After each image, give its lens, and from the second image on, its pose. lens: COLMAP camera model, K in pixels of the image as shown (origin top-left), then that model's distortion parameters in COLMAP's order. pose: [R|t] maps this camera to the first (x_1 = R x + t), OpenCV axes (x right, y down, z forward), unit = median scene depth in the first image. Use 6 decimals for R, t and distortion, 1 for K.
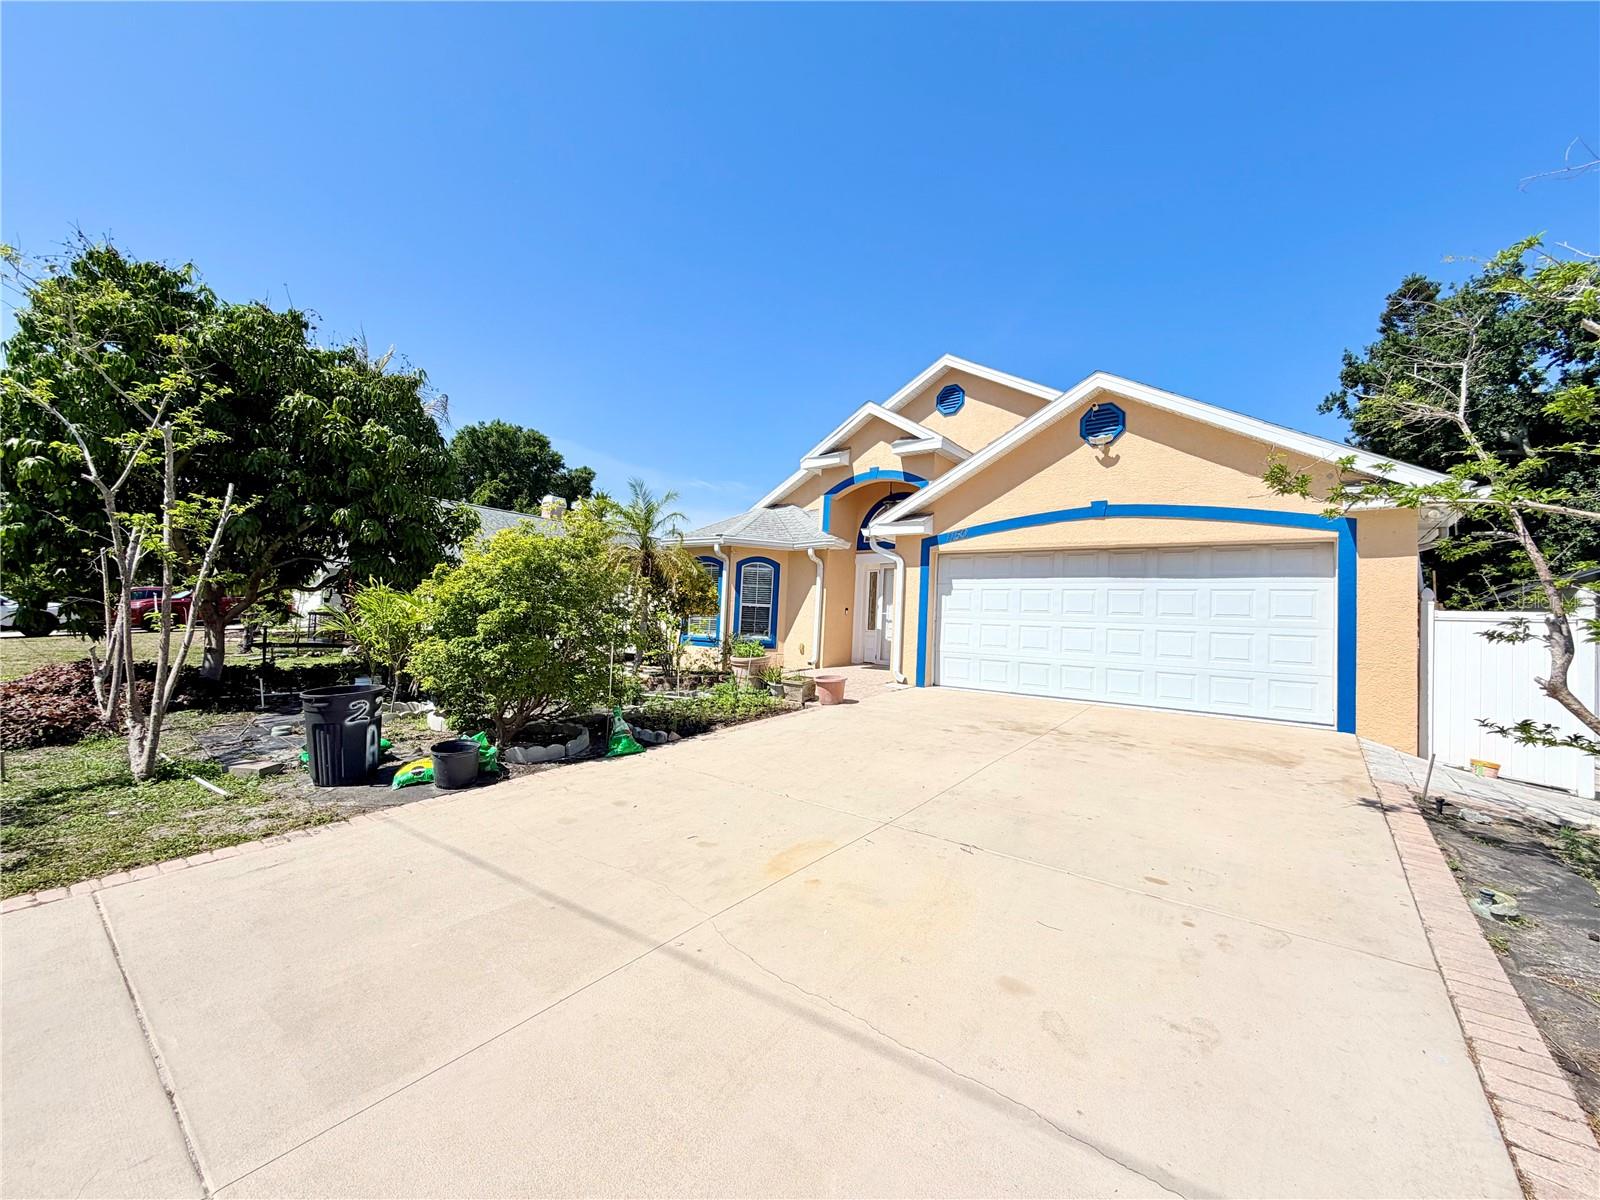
lens RADIAL K [[641.8, 0, 792.8], [0, 641.8, 603.6], [0, 0, 1]] dist [0.002487, -0.000171]
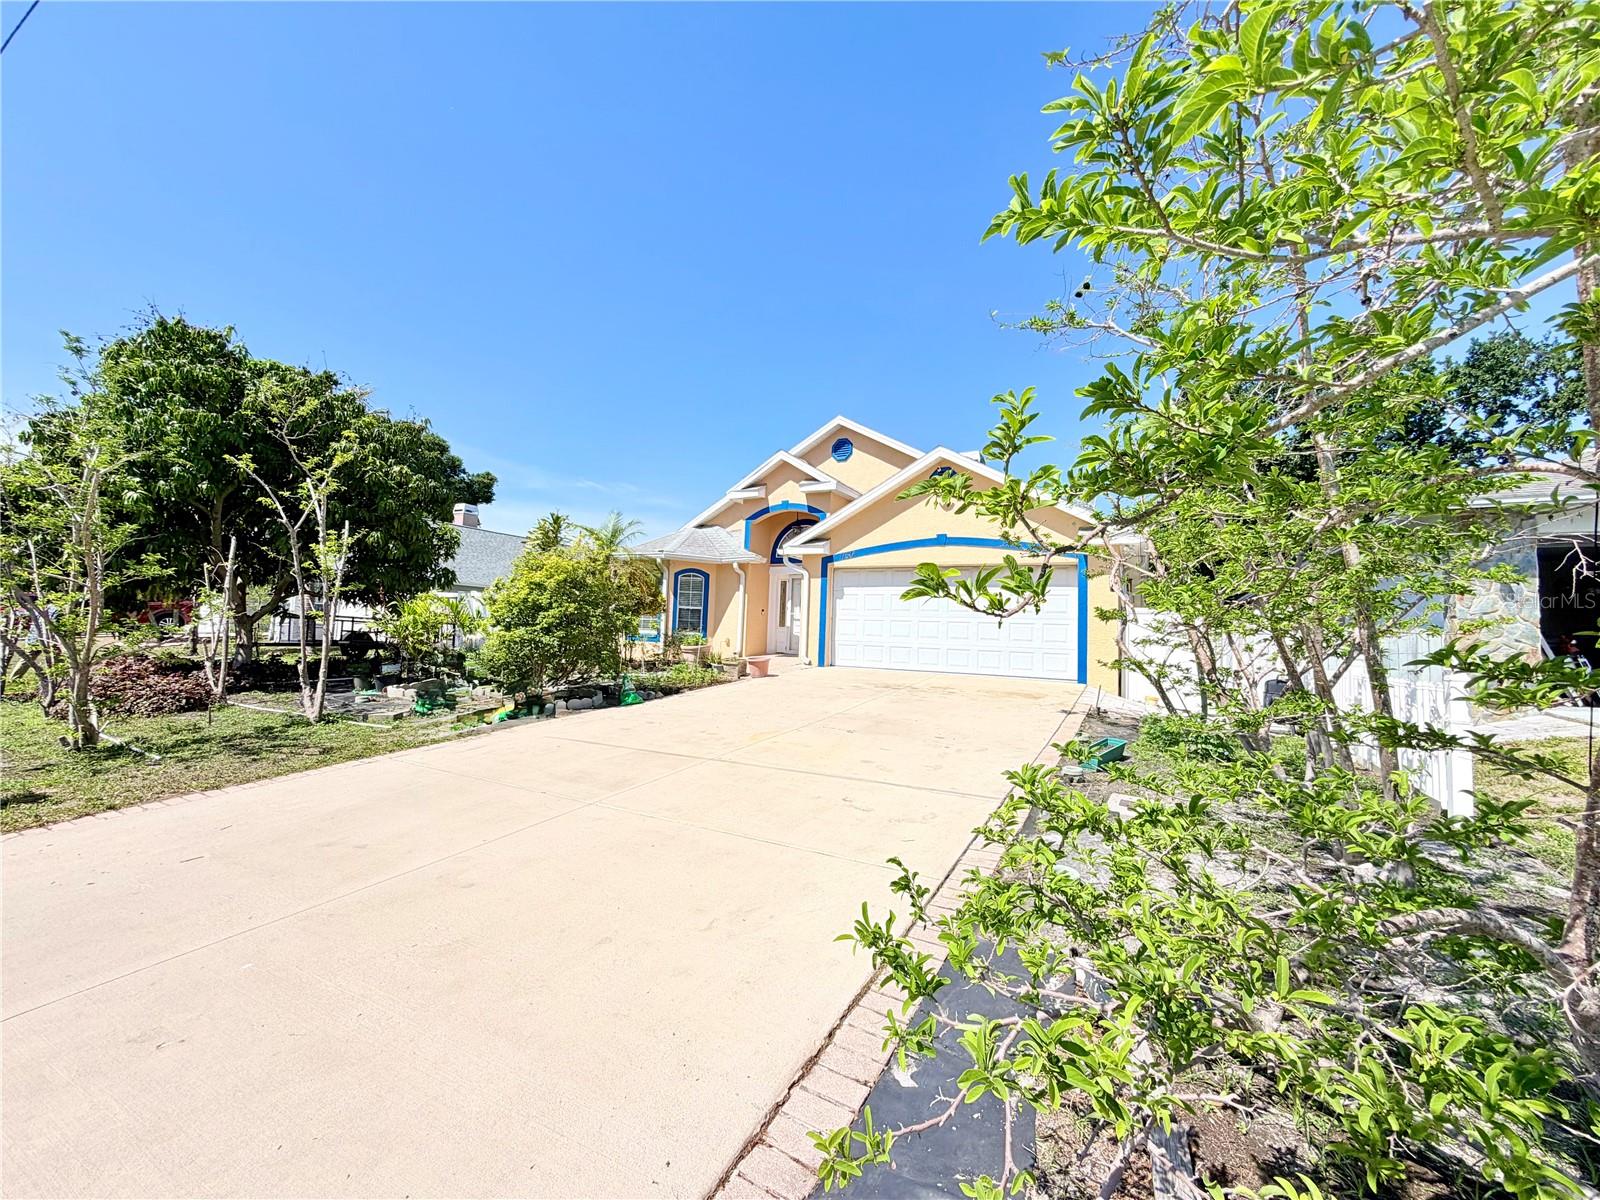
lens RADIAL K [[641.8, 0, 802.0], [0, 641.8, 599.3], [0, 0, 1]] dist [0.002487, -0.000171]
pose [[0.984837, -0.002245, 0.173467, -0.068899], [0.004755, 0.999890, -0.014054, 0.005876], [-0.173416, 0.014666, 0.984739, -0.297351]]
